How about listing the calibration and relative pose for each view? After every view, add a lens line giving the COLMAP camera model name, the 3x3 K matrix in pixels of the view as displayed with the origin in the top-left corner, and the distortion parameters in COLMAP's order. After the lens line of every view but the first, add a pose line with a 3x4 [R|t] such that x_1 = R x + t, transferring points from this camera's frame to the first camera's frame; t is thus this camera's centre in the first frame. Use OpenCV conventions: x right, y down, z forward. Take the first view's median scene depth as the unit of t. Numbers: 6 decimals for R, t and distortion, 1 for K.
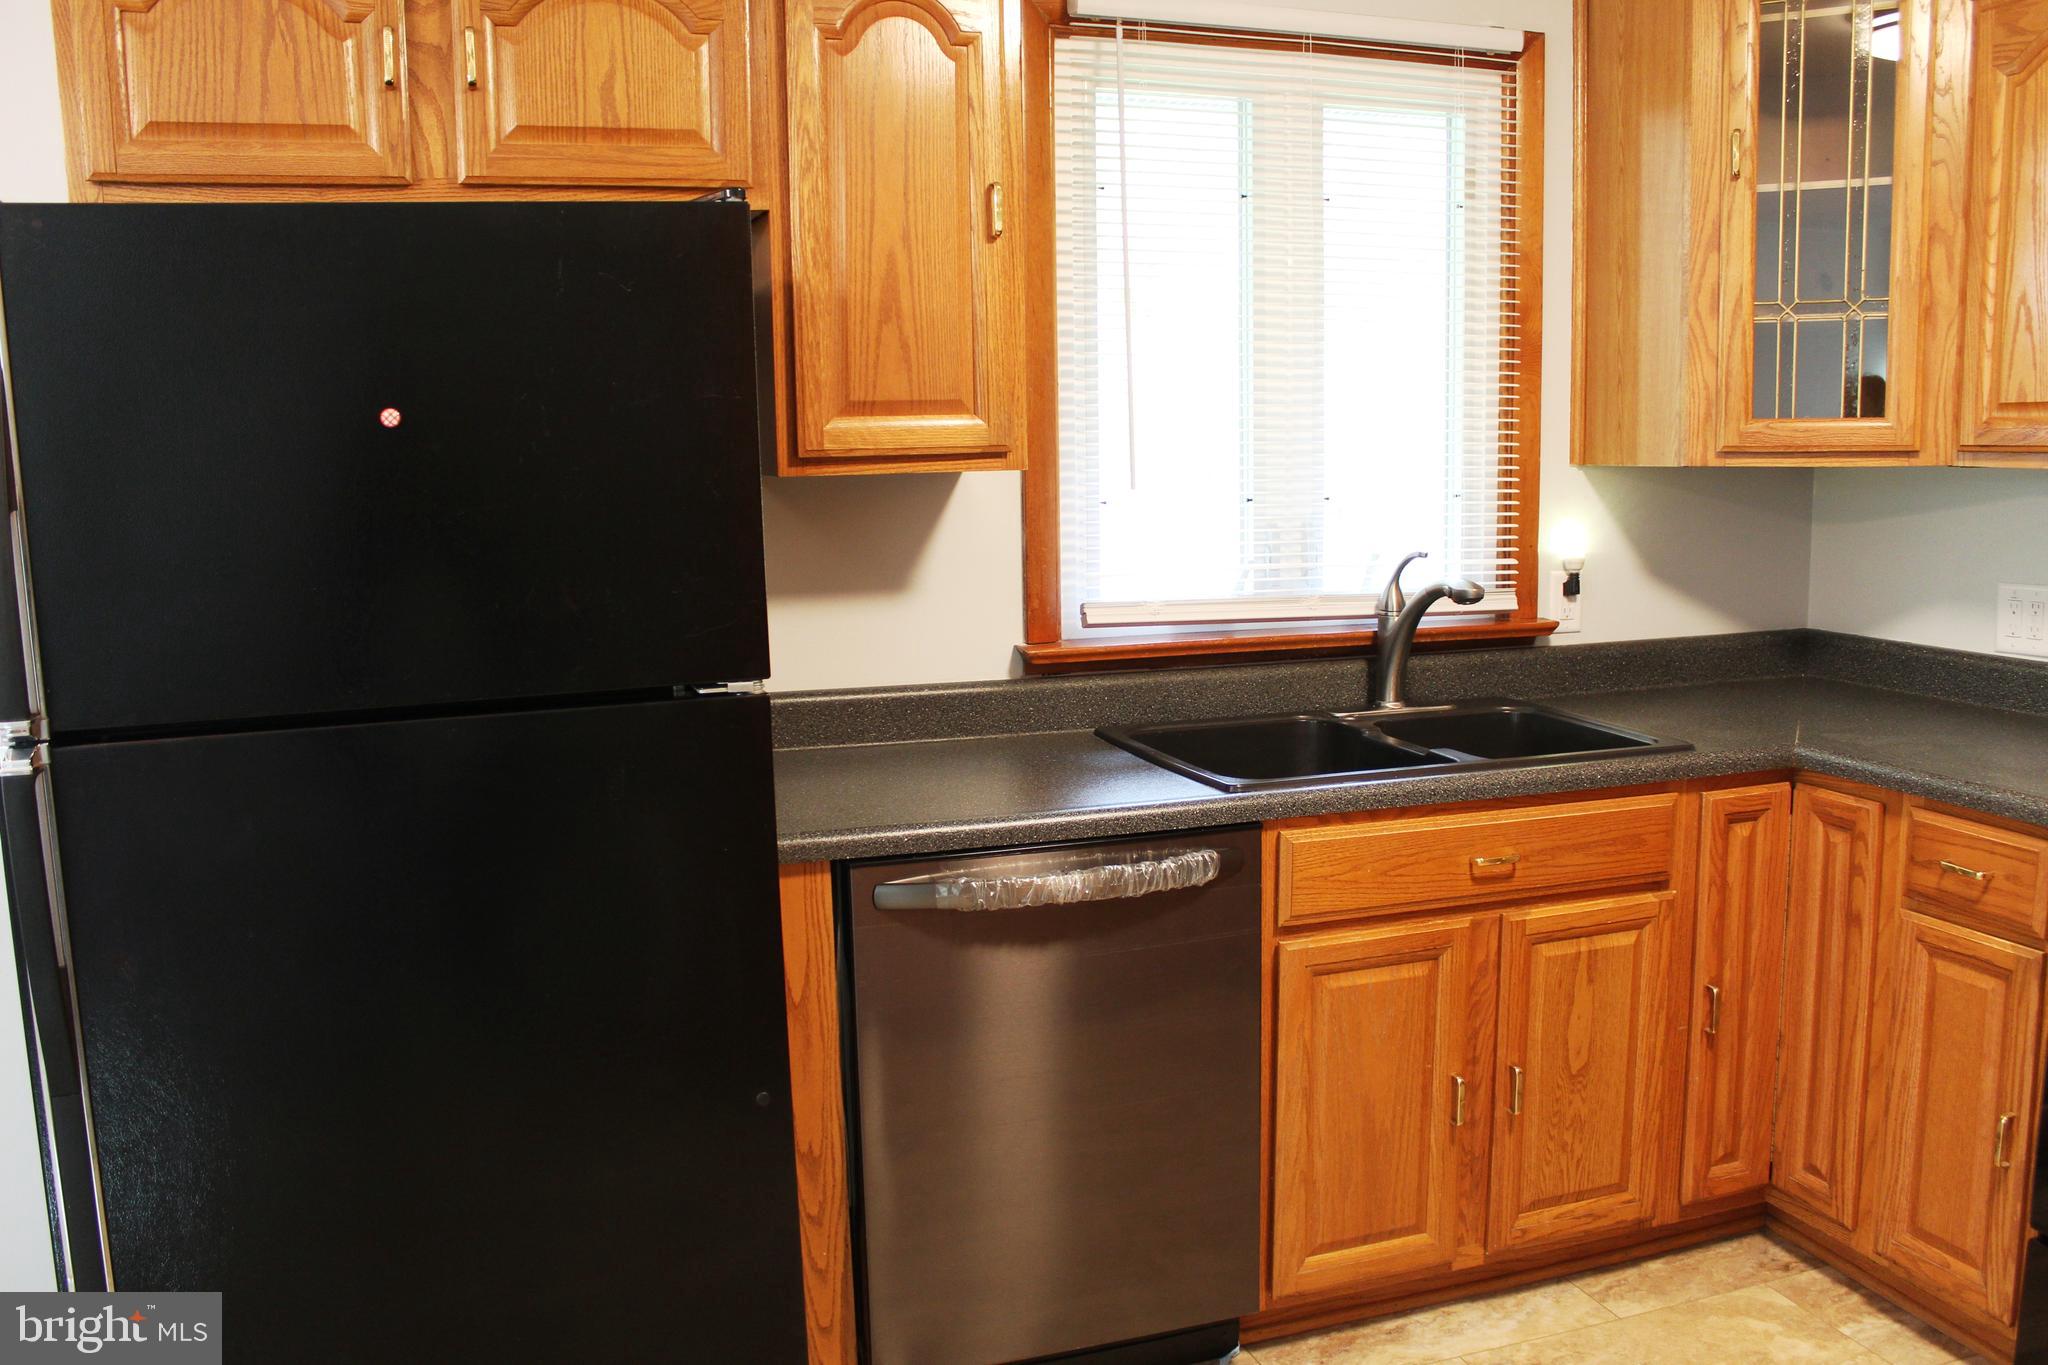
lens RADIAL K [[1708.8, 0, 1027.8], [0, 1708.8, 687.3], [0, 0, 1]] dist [-0.162043, 0.145435]
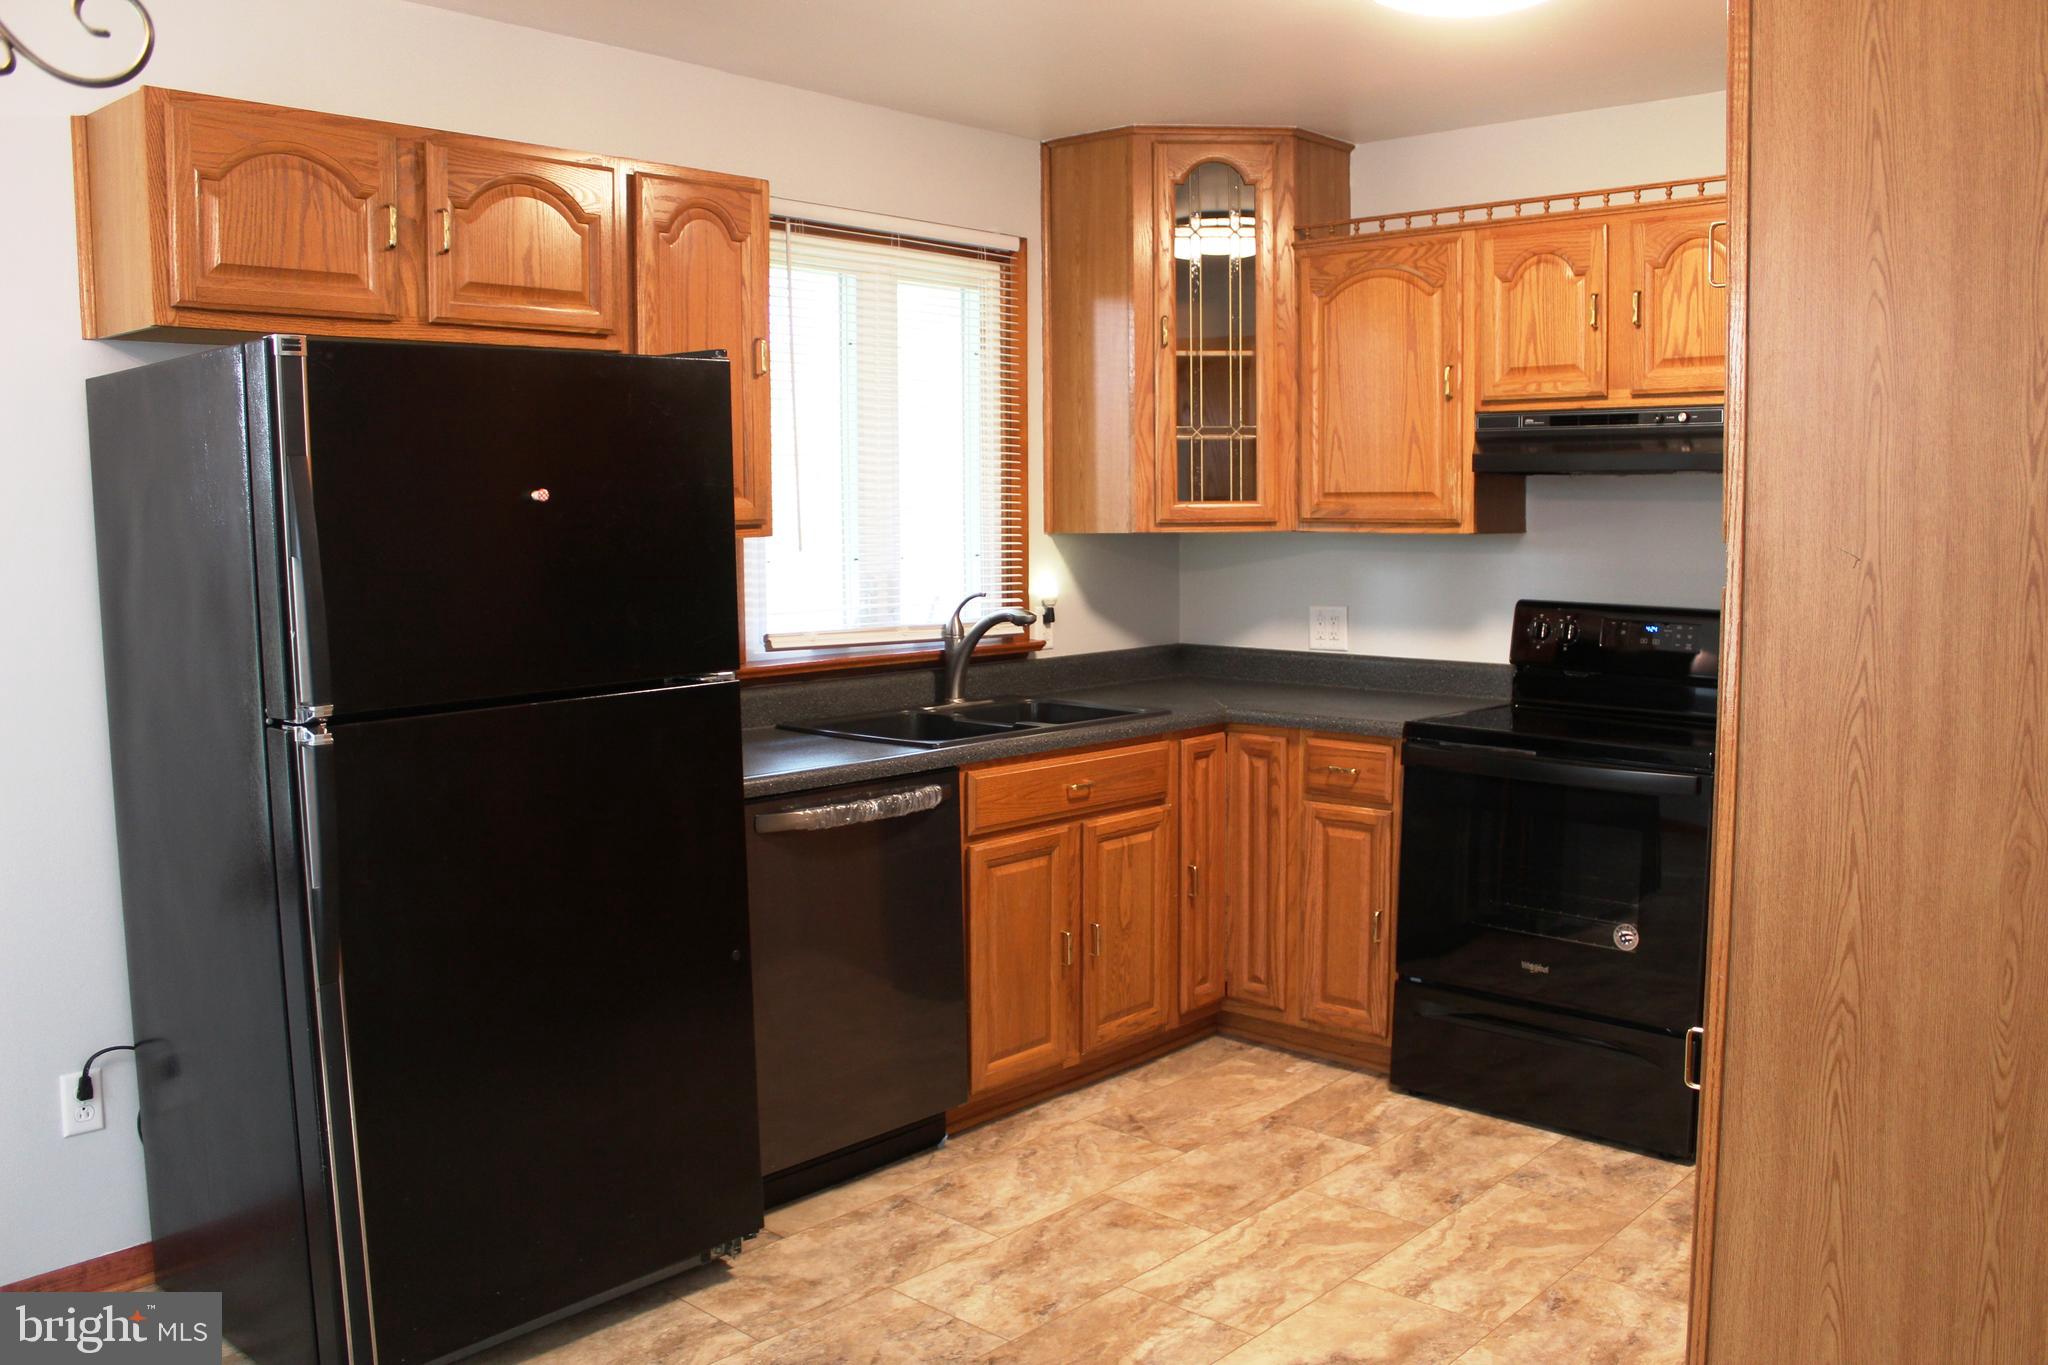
lens RADIAL K [[1708.8, 0, 1027.8], [0, 1708.8, 687.3], [0, 0, 1]] dist [-0.162043, 0.145435]
pose [[0.877967, -0.040562, 0.476999, -0.482196], [0.063227, 0.997500, -0.031554, 0.055348], [-0.474527, 0.057862, 0.878337, -0.336862]]
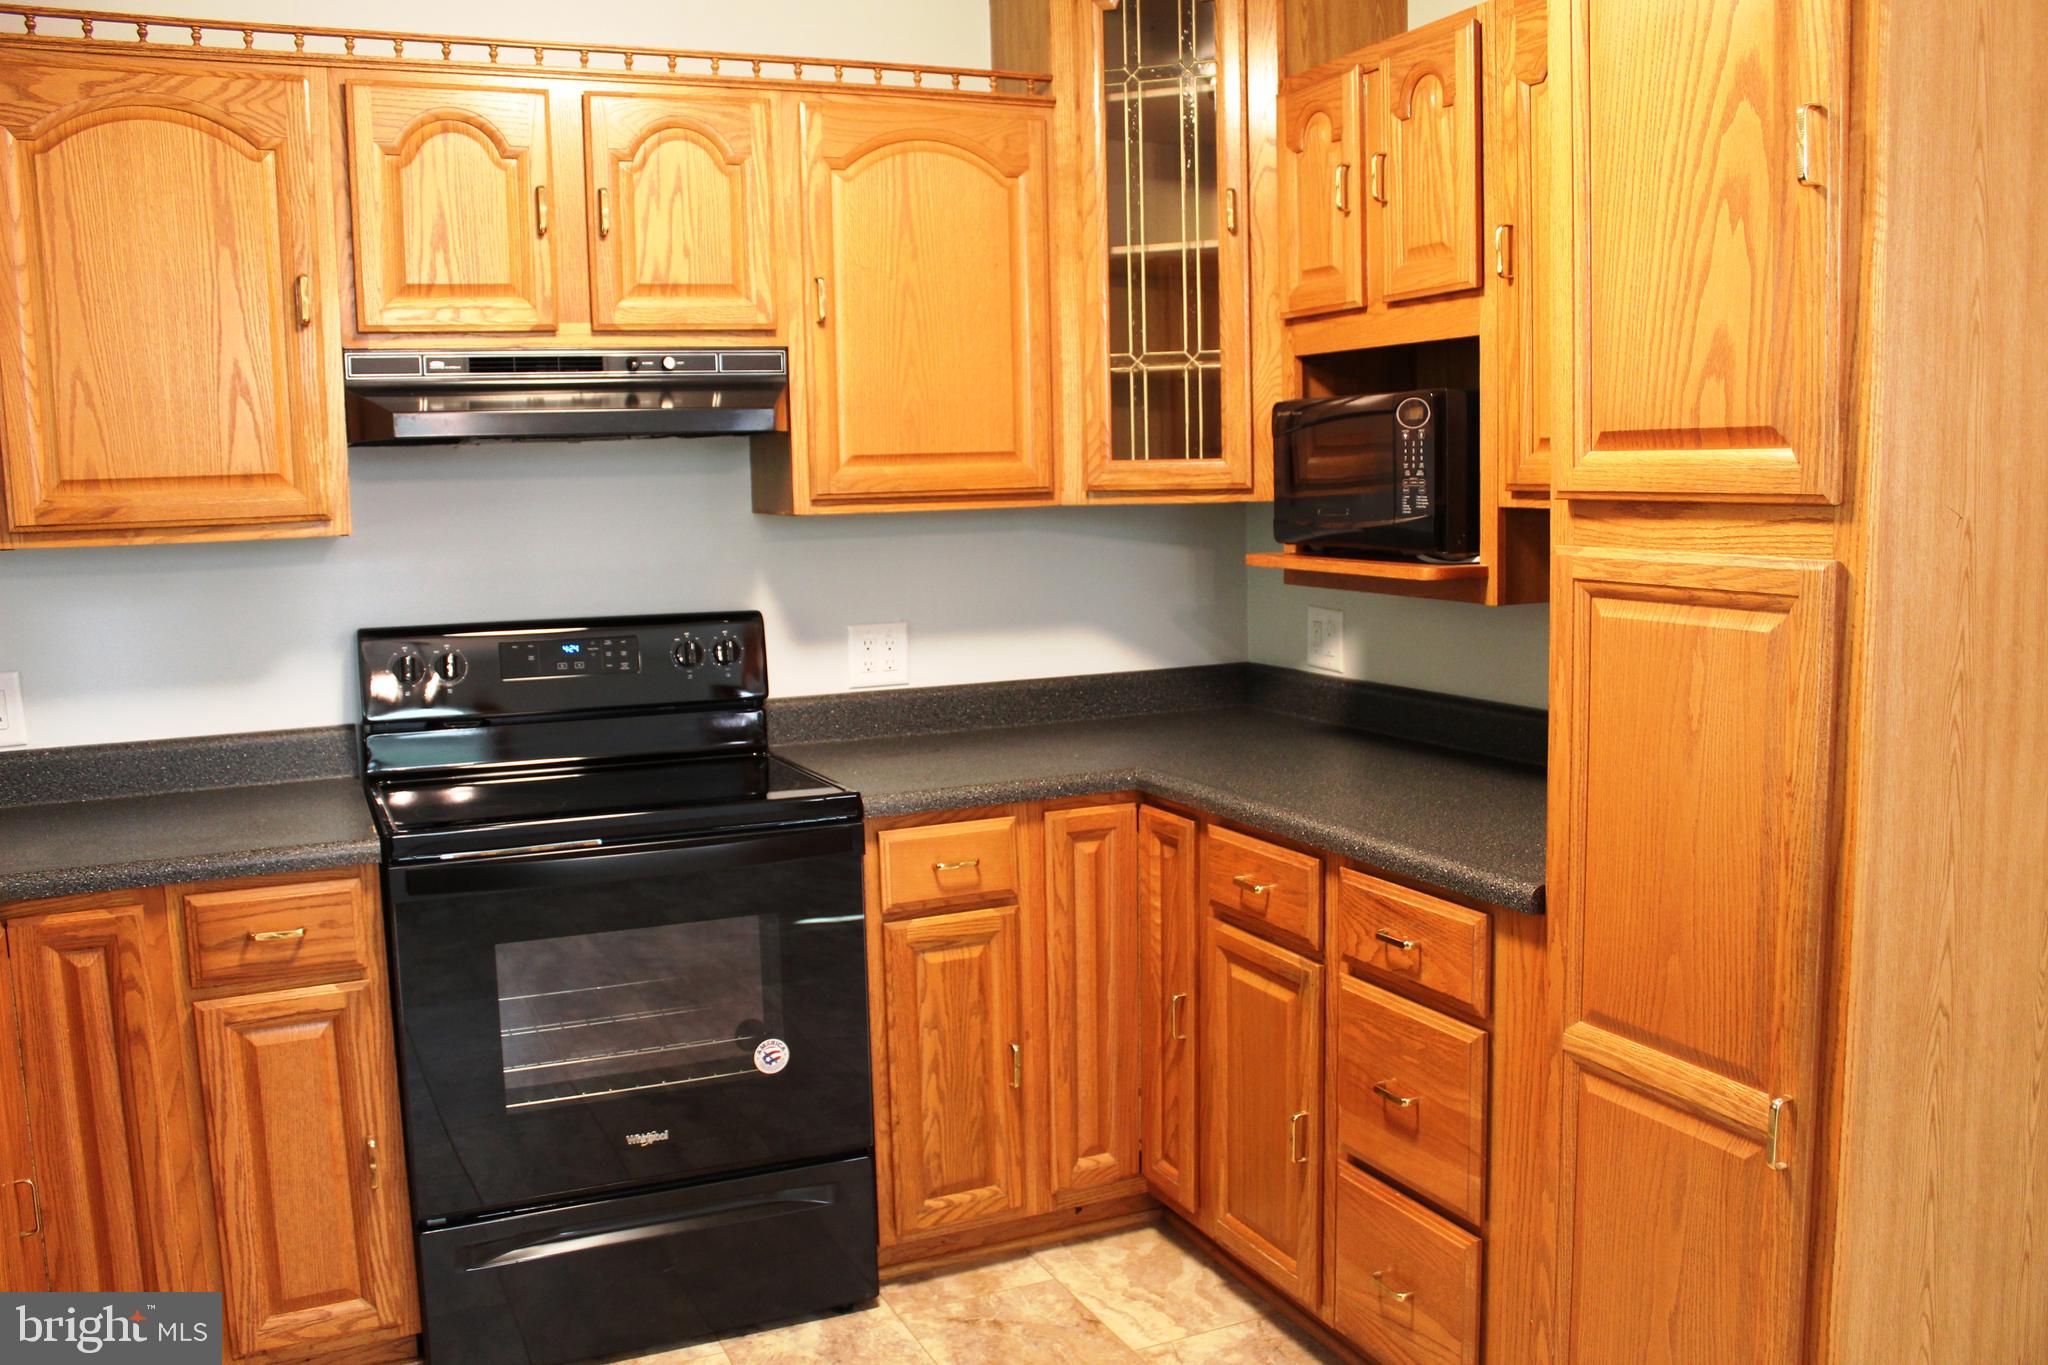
lens RADIAL K [[1708.8, 0, 1027.8], [0, 1708.8, 687.3], [0, 0, 1]] dist [-0.162043, 0.145435]
pose [[-0.098505, -0.108913, 0.989159, -0.423581], [0.171037, 0.977348, 0.124645, -0.077368], [-0.980328, 0.181461, -0.077646, 0.537976]]
